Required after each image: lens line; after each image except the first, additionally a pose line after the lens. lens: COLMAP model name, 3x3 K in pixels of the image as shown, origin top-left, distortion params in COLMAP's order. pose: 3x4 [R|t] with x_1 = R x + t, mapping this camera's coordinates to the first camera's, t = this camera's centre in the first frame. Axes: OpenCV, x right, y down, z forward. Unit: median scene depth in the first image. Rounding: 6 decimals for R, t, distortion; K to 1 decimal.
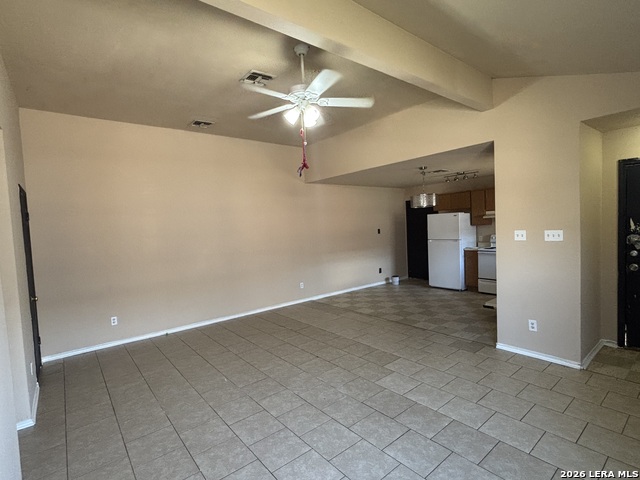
lens RADIAL K [[320.5, 0, 320.0], [0, 320.5, 240.0], [0, 0, 1]] dist [0.001551, -0.000400]
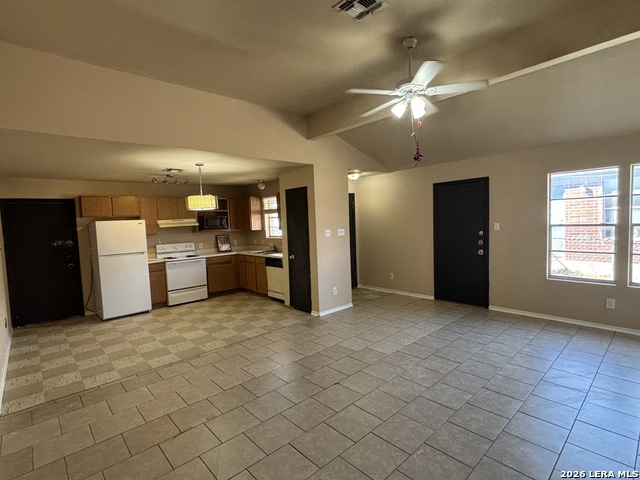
lens RADIAL K [[320.5, 0, 320.0], [0, 320.5, 240.0], [0, 0, 1]] dist [0.001551, -0.000400]
pose [[-0.054509, -0.017449, 0.998361, -0.741560], [0.088859, 0.995796, 0.022255, -0.016058], [-0.994552, 0.089926, -0.052730, 0.966268]]
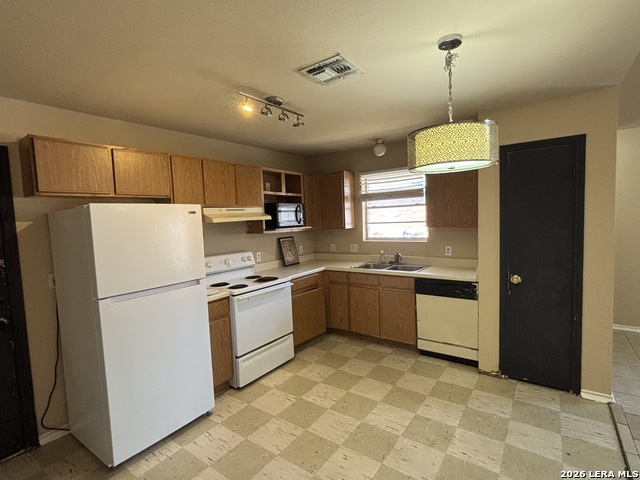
lens RADIAL K [[323.4, 0, 320.0], [0, 323.4, 240.0], [0, 0, 1]] dist [0.010898, 0.000241]
pose [[-0.259407, -0.018793, 0.965585, 0.056506], [0.092070, 0.994776, 0.044096, -0.080804], [-0.961369, 0.100340, -0.256322, 1.597361]]
